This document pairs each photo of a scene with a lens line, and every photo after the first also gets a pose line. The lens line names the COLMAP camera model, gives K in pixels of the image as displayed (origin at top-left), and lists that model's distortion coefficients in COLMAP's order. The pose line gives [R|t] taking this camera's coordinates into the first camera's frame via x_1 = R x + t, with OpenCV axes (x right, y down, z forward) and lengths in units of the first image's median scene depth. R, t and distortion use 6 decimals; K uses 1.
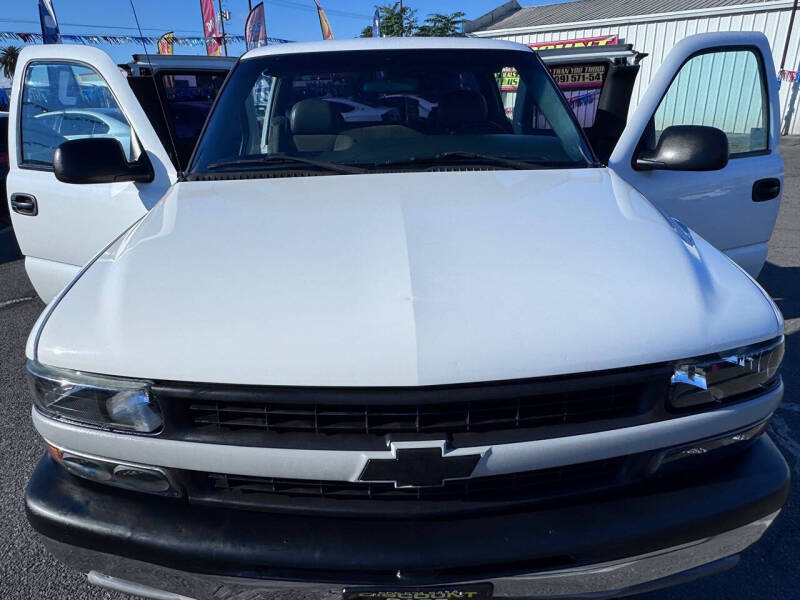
lens RADIAL K [[555.6, 0, 400.3], [0, 555.6, 301.9], [0, 0, 1]] dist [-0.007600, 0.002399]
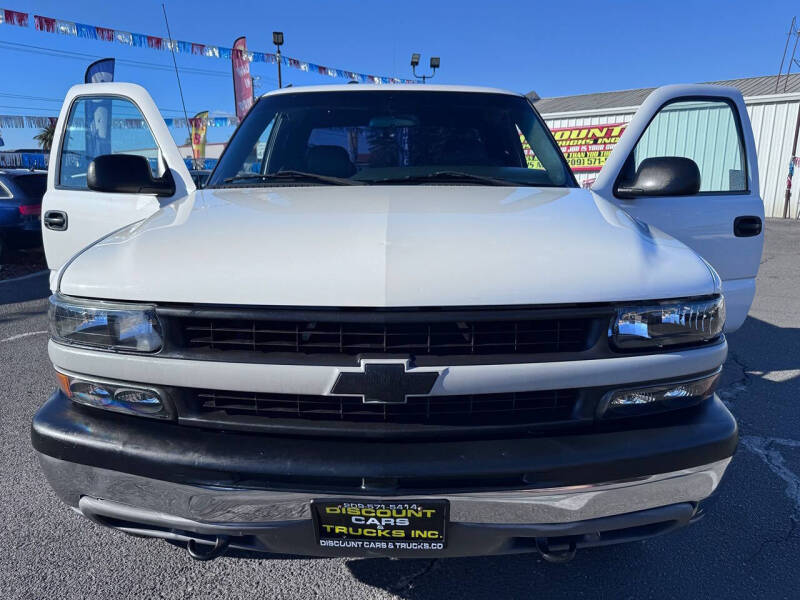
lens RADIAL K [[568.0, 0, 402.8], [0, 568.0, 300.0], [0, 0, 1]] dist [0.000294, -0.005204]
pose [[0.999123, 0.030573, -0.028596, 0.091208], [-0.034500, 0.988262, -0.148823, 0.276341], [0.023710, 0.149679, 0.988450, -0.145992]]
